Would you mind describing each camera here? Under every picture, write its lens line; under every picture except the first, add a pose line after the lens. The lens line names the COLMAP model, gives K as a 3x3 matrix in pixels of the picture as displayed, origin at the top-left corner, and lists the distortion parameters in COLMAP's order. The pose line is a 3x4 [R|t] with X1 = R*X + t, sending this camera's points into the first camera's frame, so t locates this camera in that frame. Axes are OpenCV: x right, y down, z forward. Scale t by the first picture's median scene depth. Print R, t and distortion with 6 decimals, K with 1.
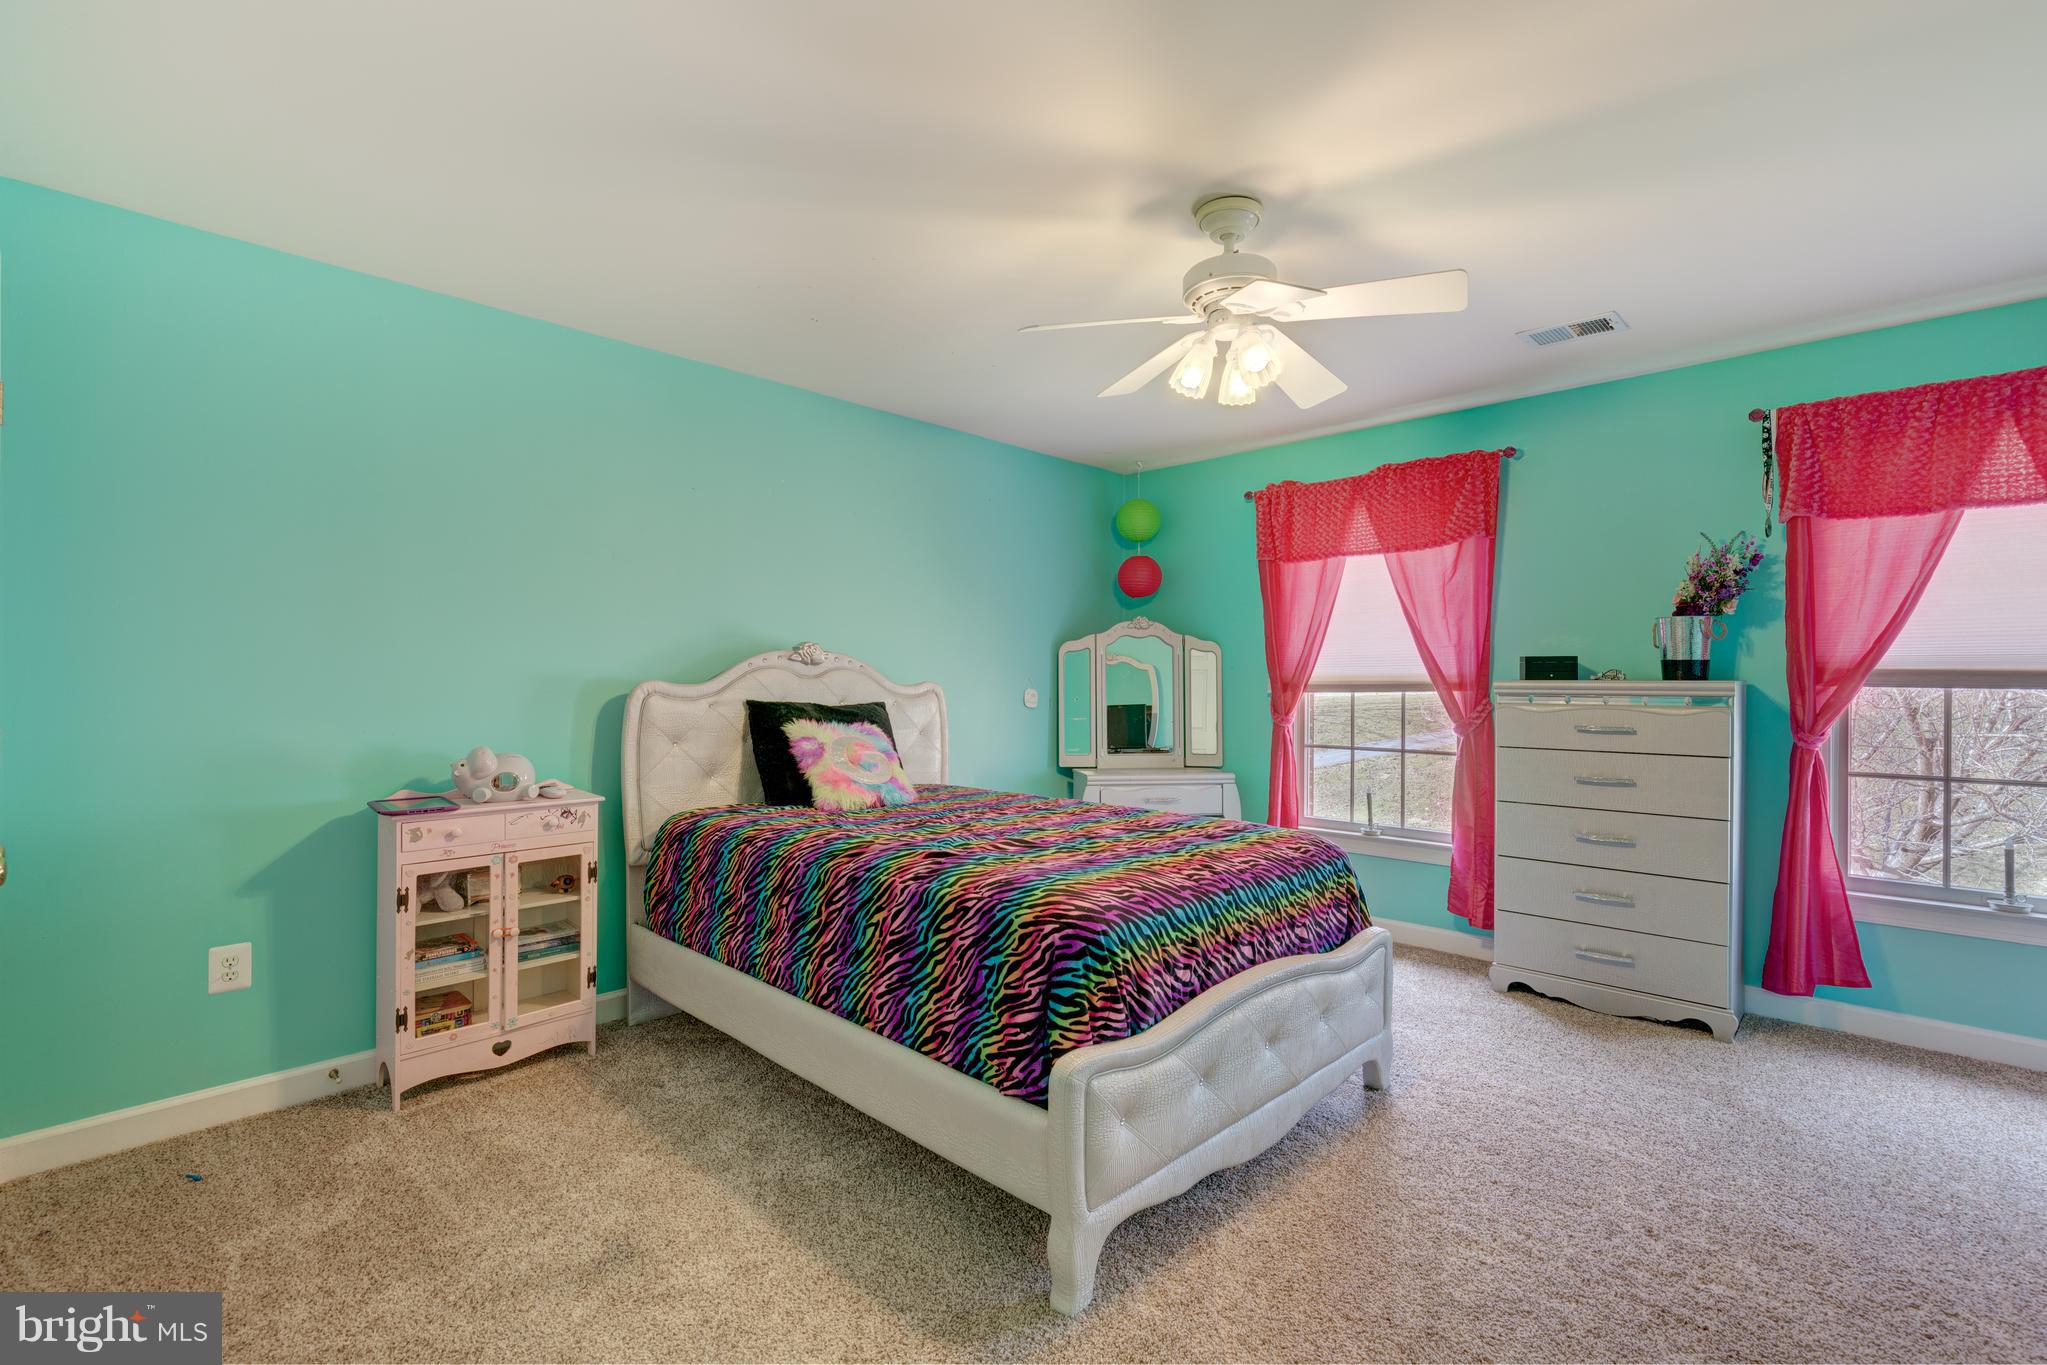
lens RADIAL K [[936.9, 0, 1031.0], [0, 936.9, 690.5], [0, 0, 1]] dist [0.013735, -0.001754]
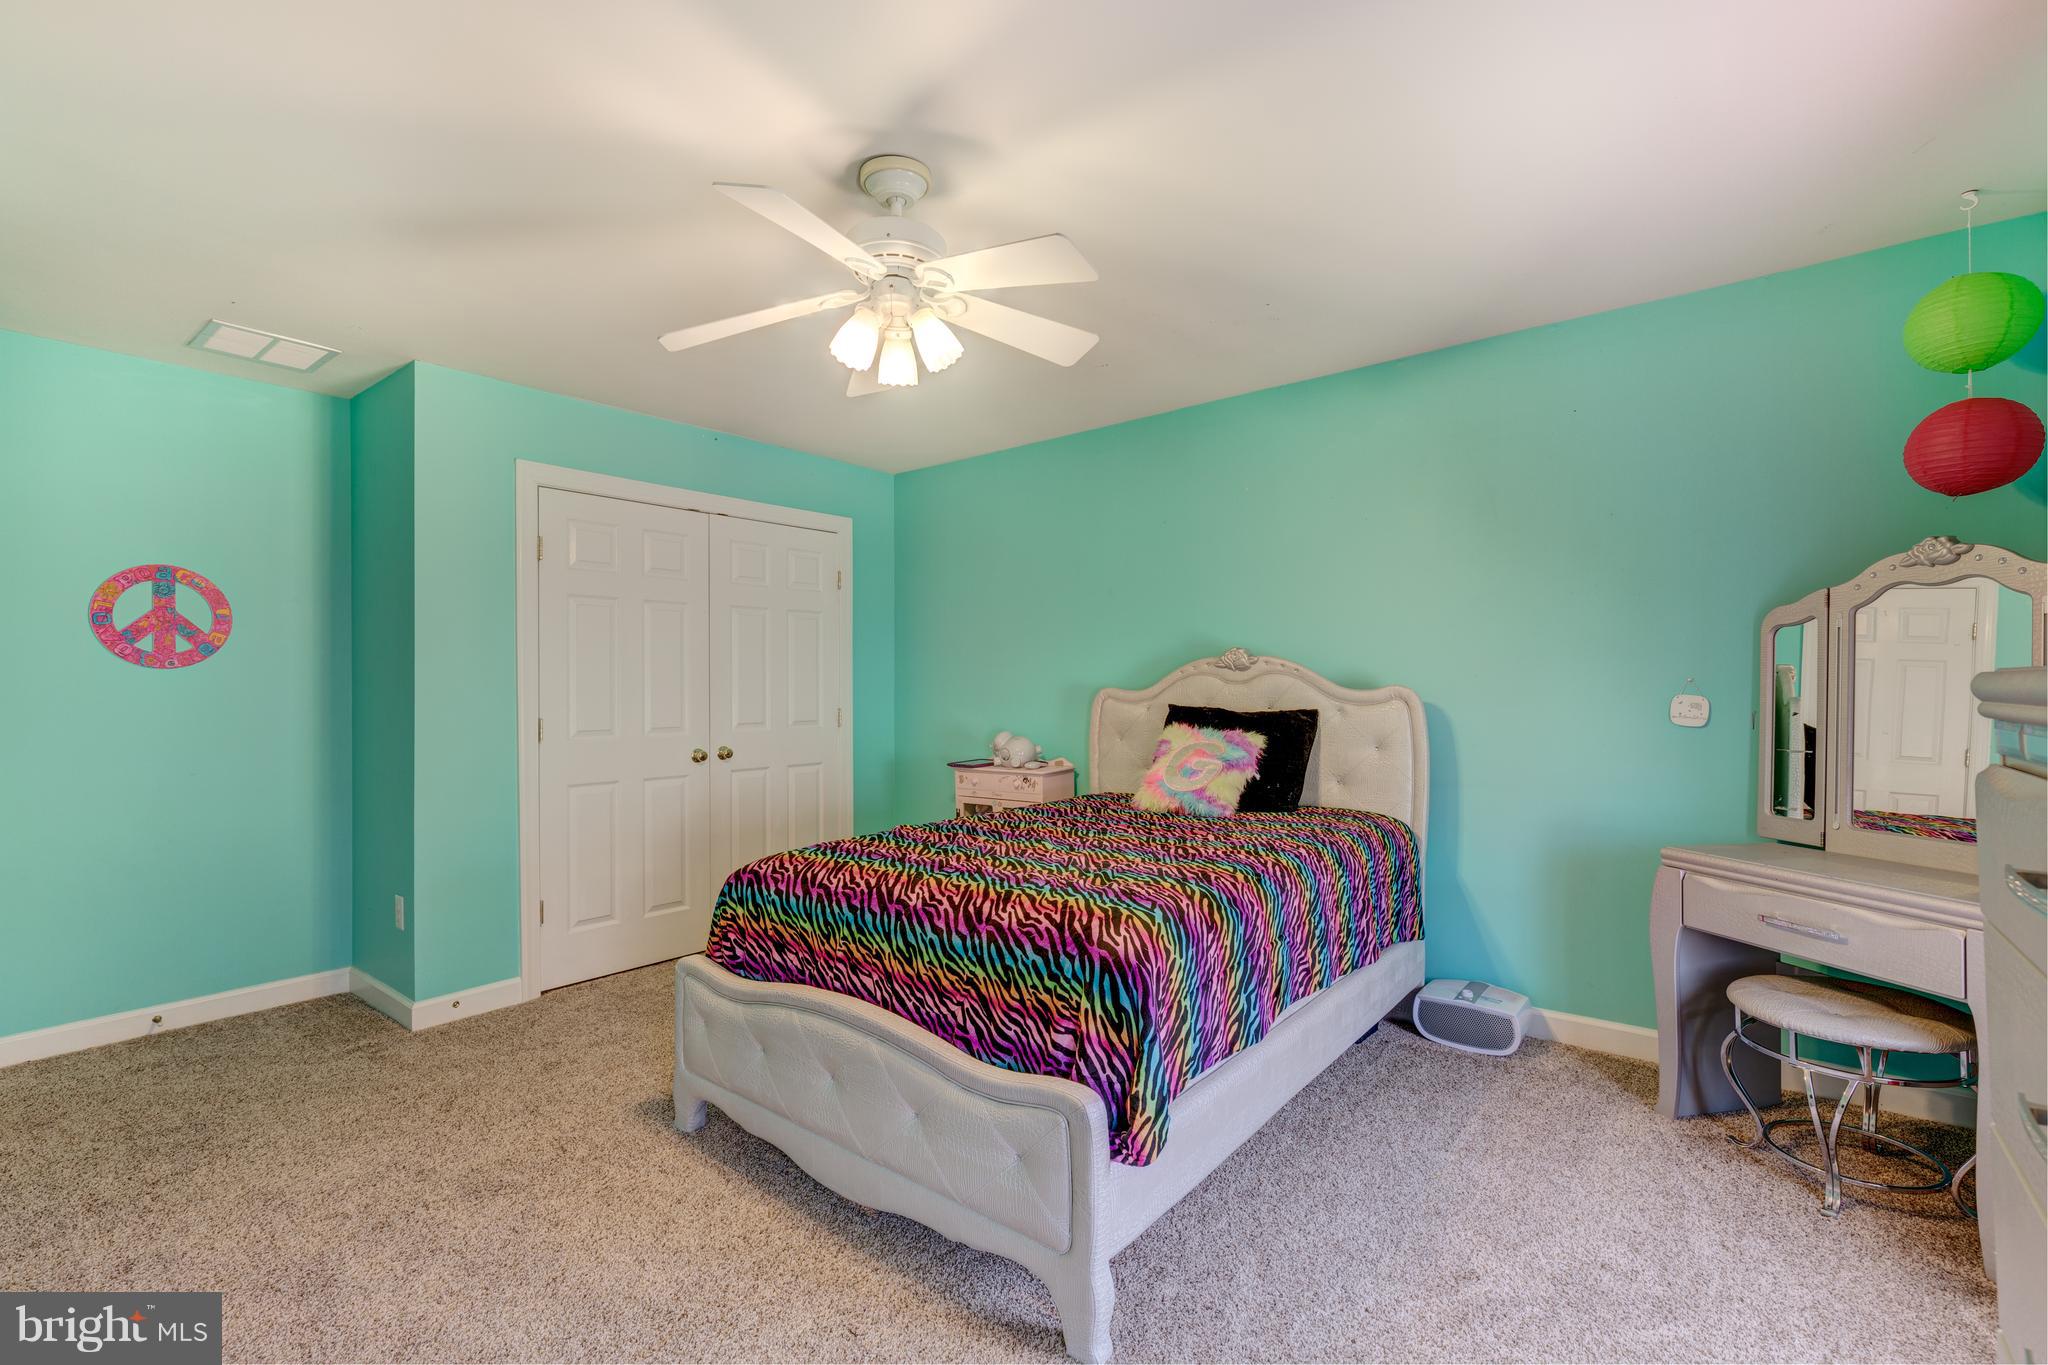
lens RADIAL K [[937.4, 0, 1028.7], [0, 937.4, 686.9], [0, 0, 1]] dist [0.013735, -0.001754]
pose [[0.112023, -0.004369, -0.993696, 0.843685], [0.001368, 0.999990, -0.004243, -0.005902], [0.993705, -0.000884, 0.112028, 0.755141]]
